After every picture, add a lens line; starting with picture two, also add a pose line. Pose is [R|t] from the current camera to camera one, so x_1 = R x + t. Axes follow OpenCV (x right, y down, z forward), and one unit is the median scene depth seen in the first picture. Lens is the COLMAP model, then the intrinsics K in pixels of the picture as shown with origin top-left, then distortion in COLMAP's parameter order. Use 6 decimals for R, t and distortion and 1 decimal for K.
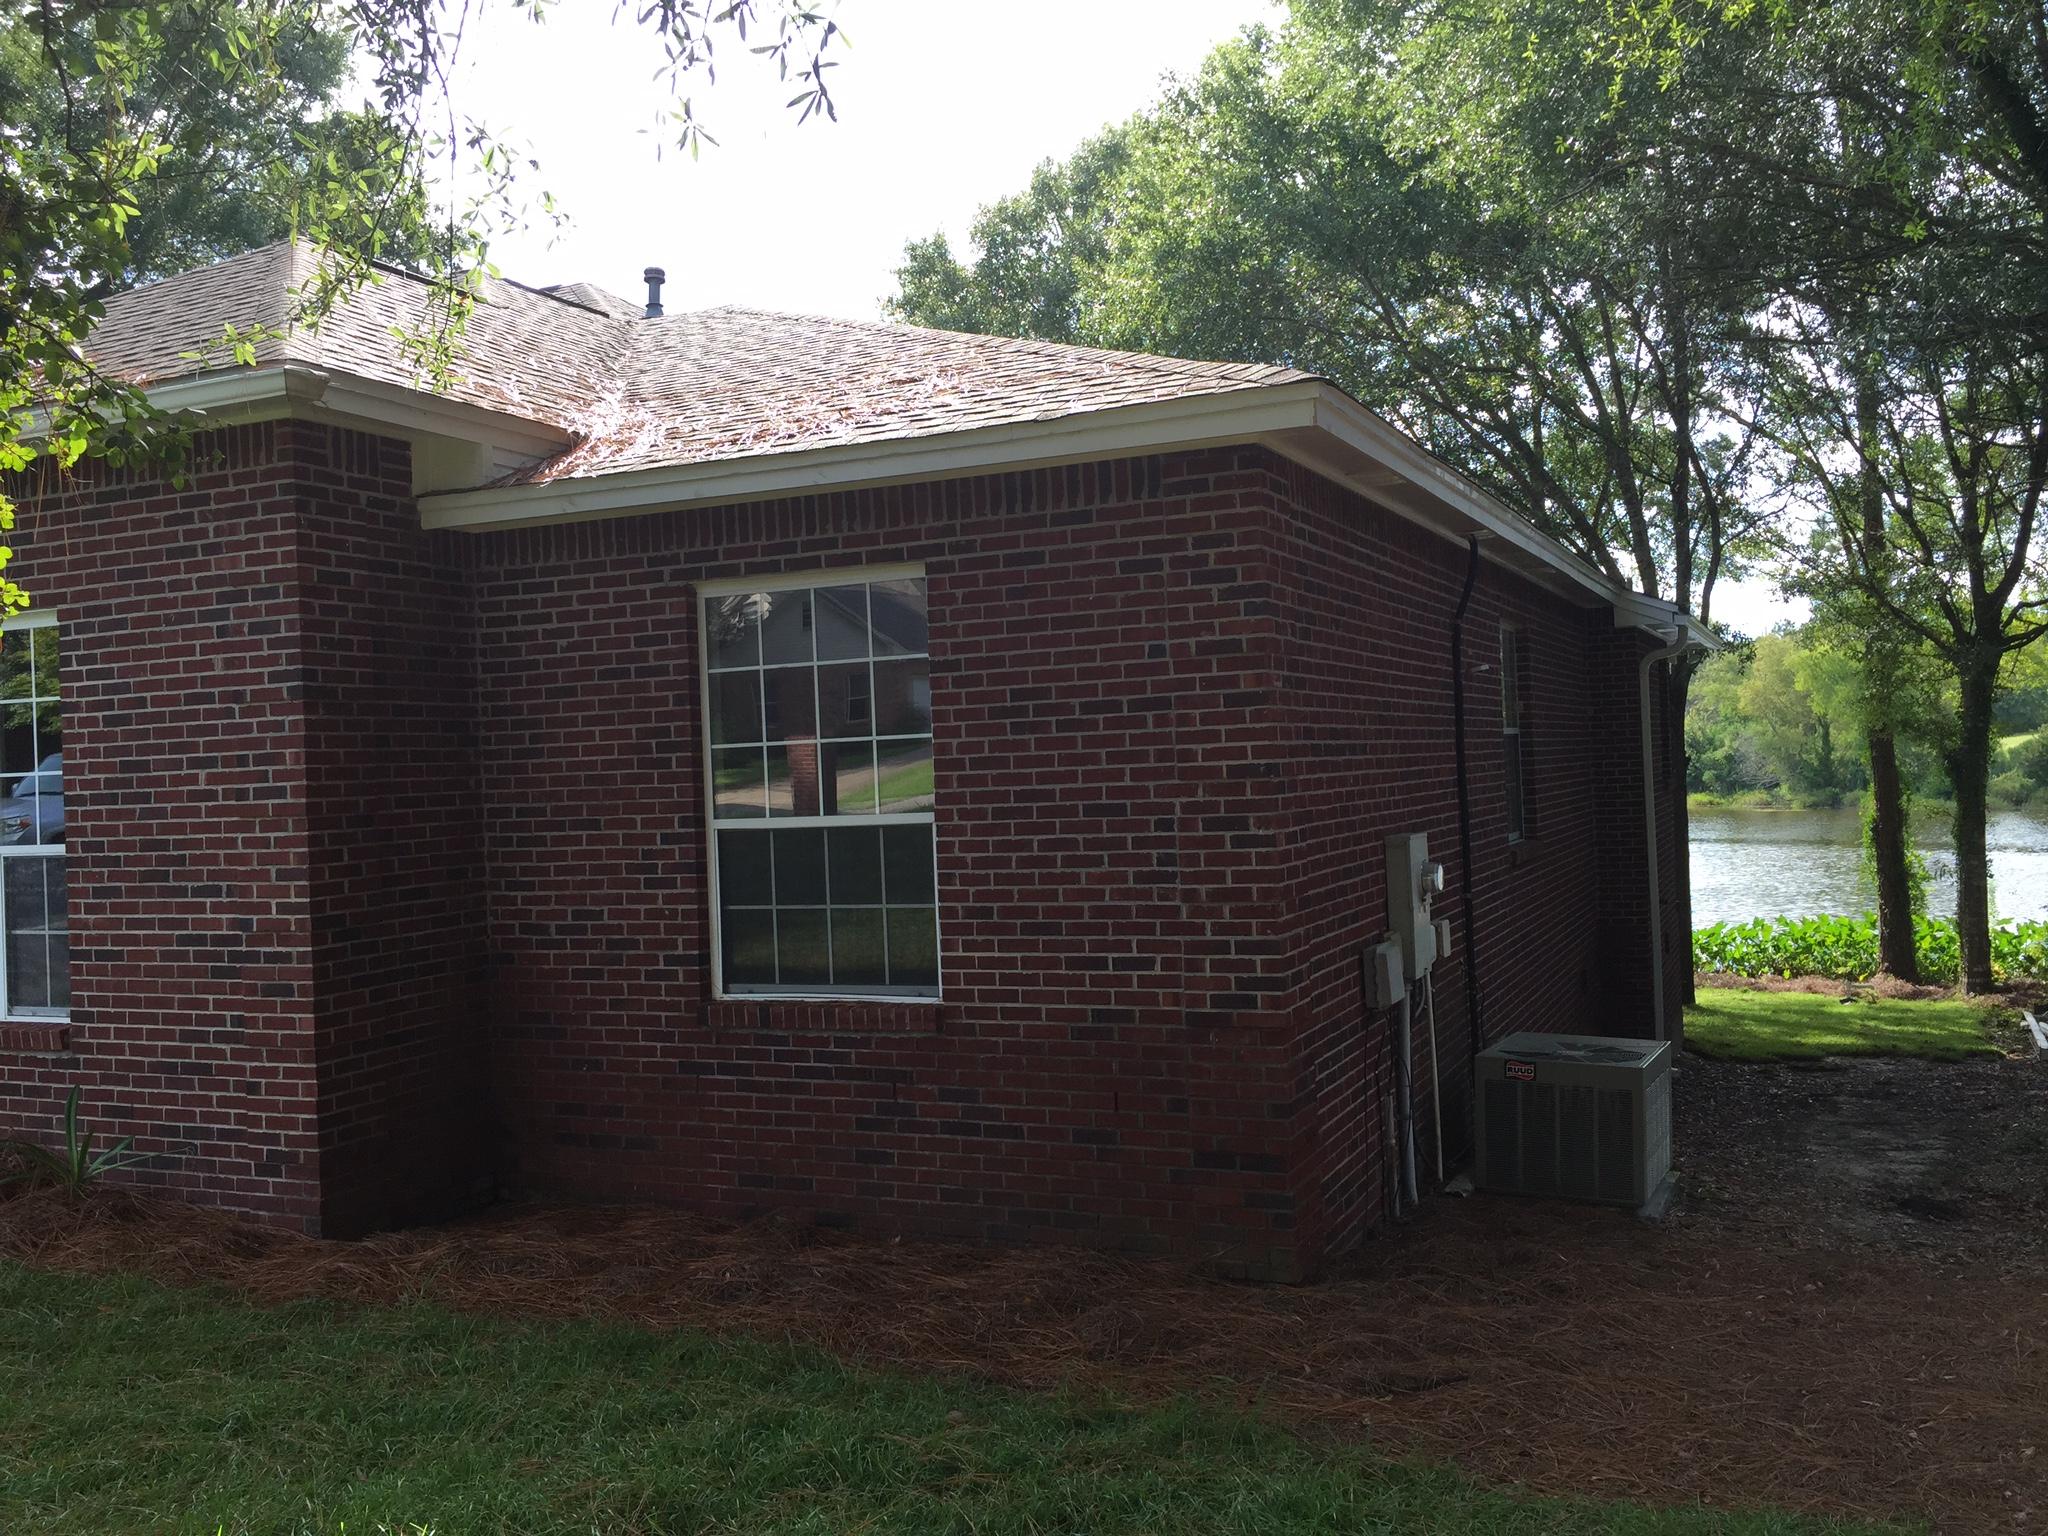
lens RADIAL K [[1760.4, 0, 1023.1], [0, 1760.4, 759.1], [0, 0, 1]] dist [0.086343, -0.132934]
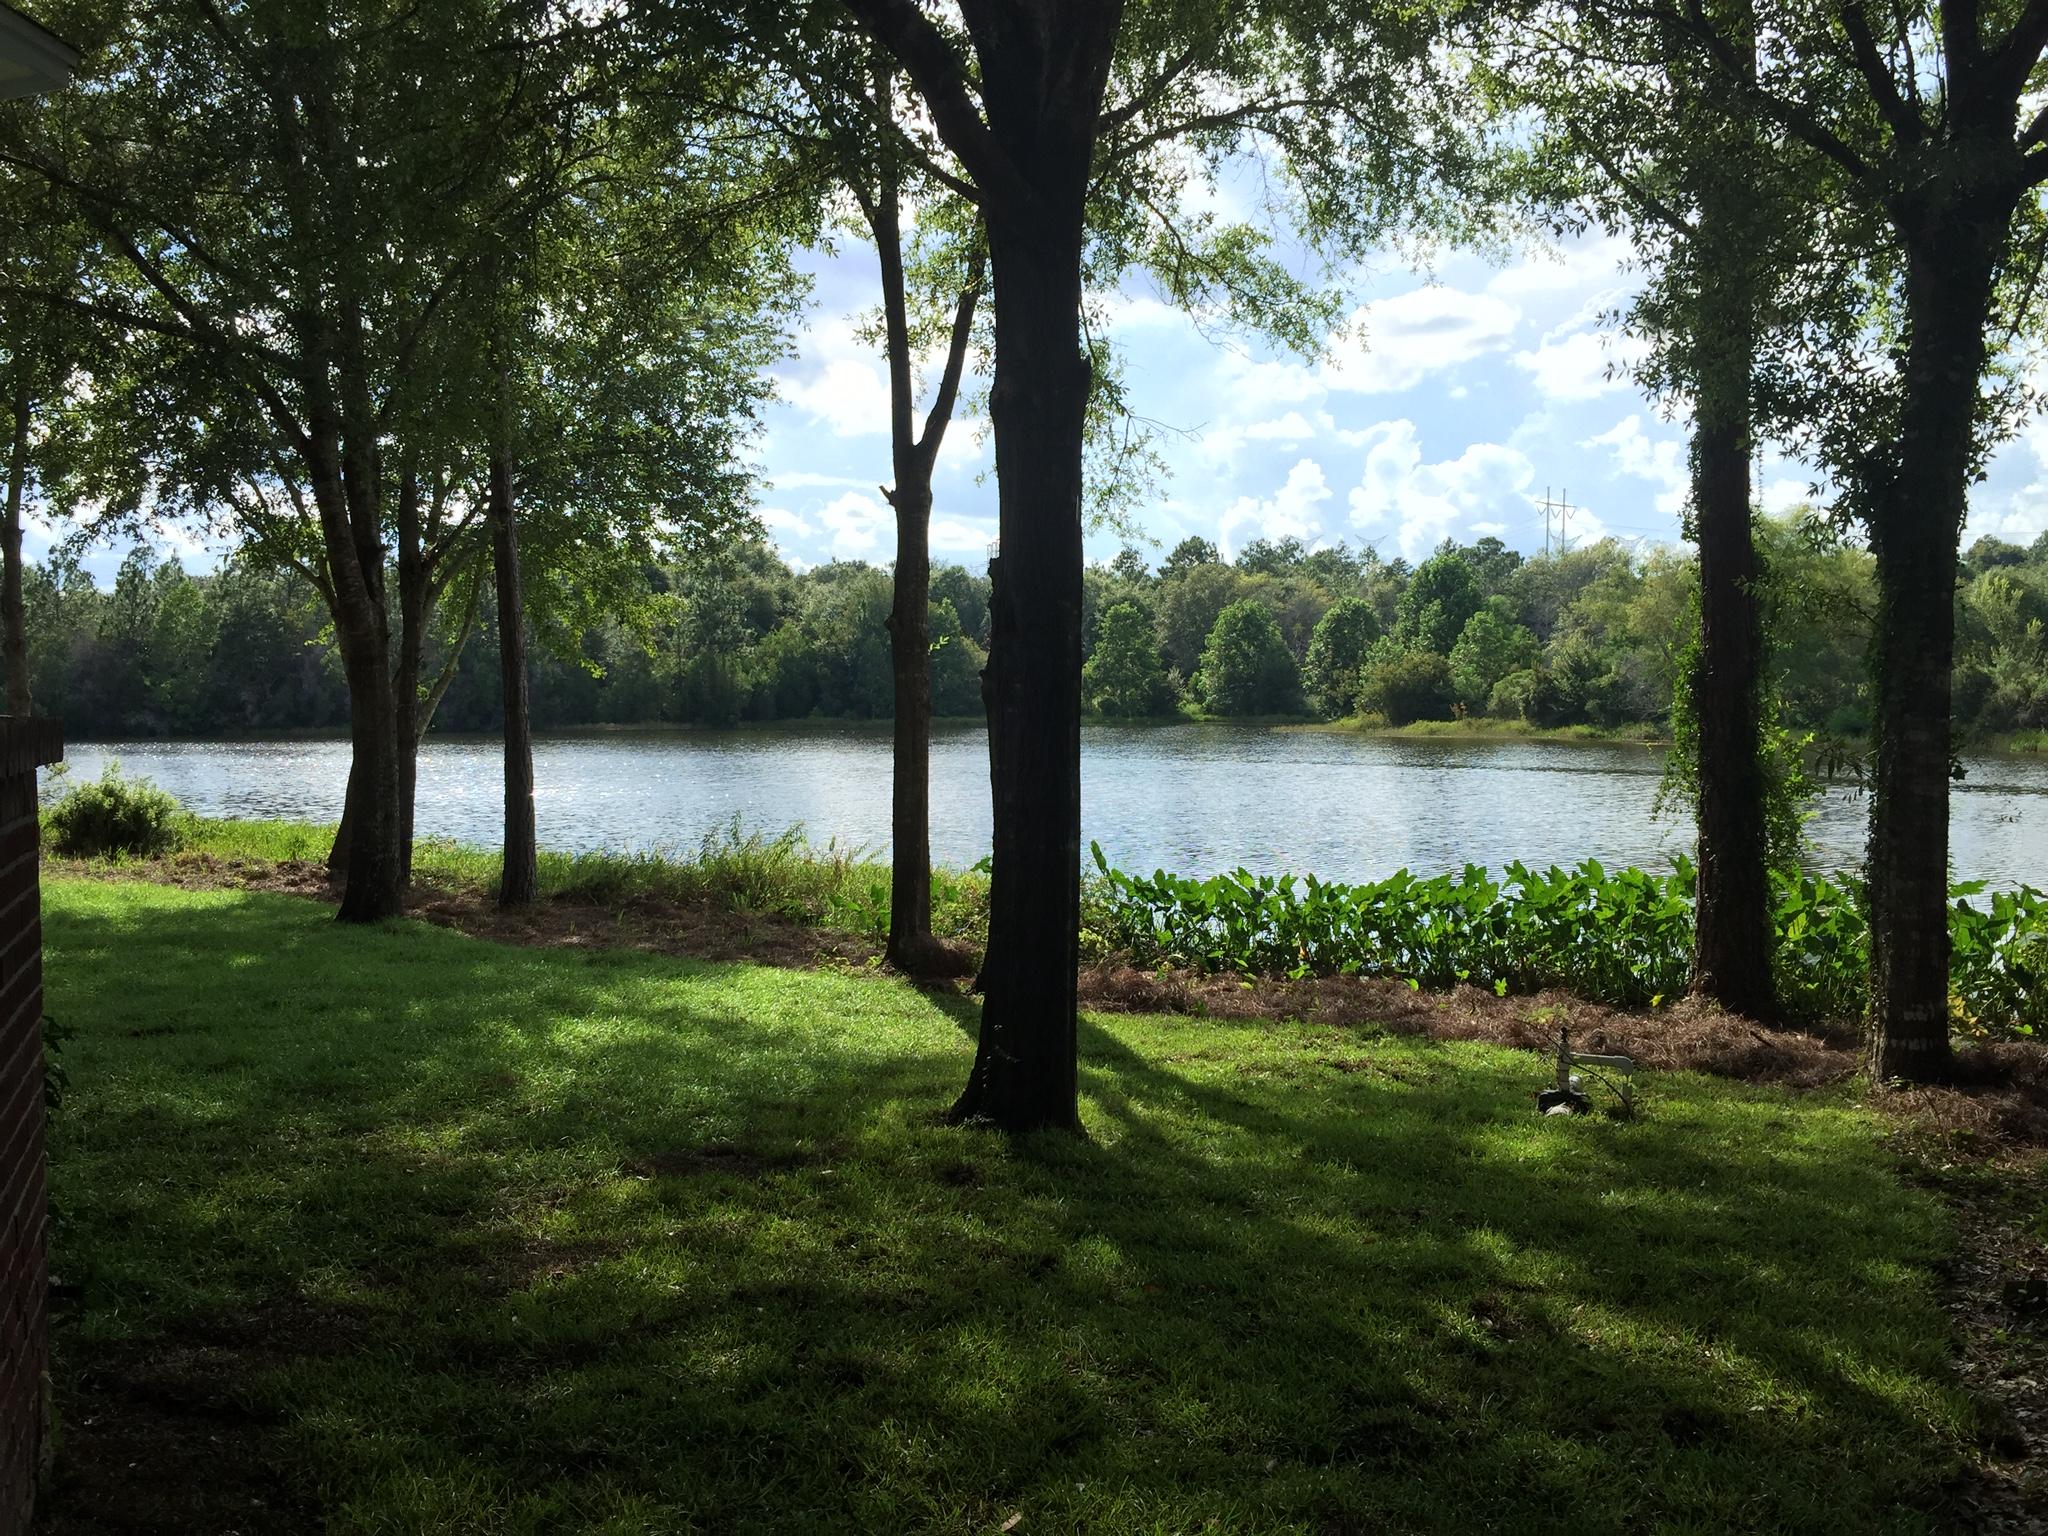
lens RADIAL K [[1760.4, 0, 1023.1], [0, 1760.4, 759.1], [0, 0, 1]] dist [0.086343, -0.132934]
pose [[0.998656, 0.030162, 0.042151, 0.280126], [-0.031809, 0.998735, 0.038950, 0.046489], [-0.040923, -0.040238, 0.998352, 0.539386]]
